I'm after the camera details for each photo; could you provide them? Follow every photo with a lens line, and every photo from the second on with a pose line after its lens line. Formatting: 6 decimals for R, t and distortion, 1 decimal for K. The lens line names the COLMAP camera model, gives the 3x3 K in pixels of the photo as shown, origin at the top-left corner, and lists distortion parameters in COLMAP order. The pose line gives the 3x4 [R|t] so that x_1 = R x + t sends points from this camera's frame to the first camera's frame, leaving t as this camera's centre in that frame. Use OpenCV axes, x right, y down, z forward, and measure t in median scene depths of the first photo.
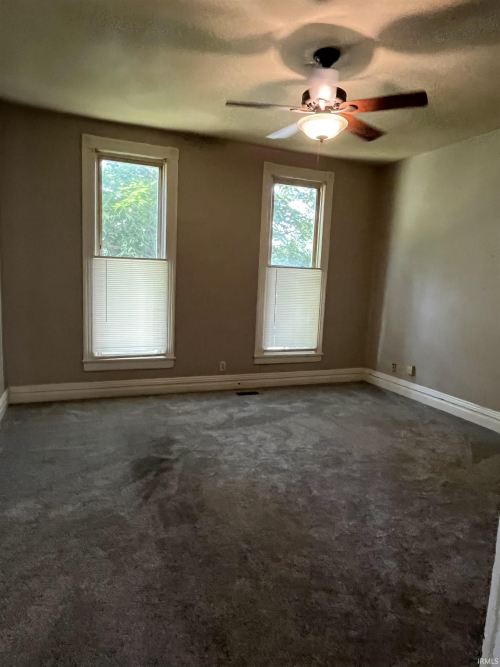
lens RADIAL K [[445.0, 0, 251.9], [0, 445.0, 336.3], [0, 0, 1]] dist [0.002935, -0.001332]
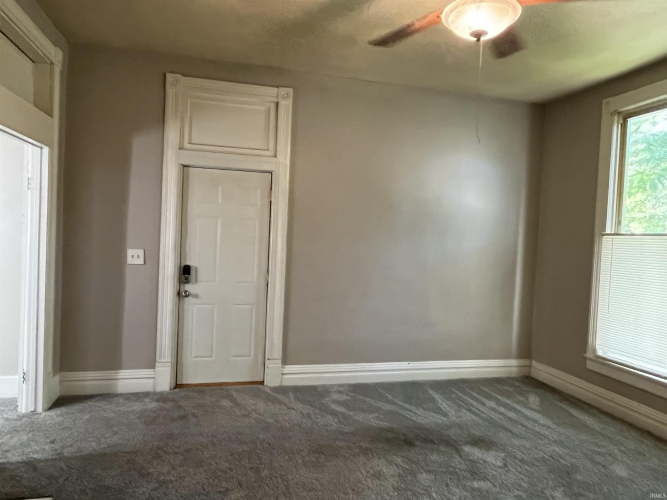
lens RADIAL K [[445.0, 0, 333.5], [0, 445.0, 250.0], [0, 0, 1]] dist [0.002935, -0.001332]
pose [[-0.167837, -0.020139, -0.985609, 0.562455], [-0.187050, 0.982280, 0.011782, -0.064840], [0.967907, 0.186336, -0.168629, 0.652546]]
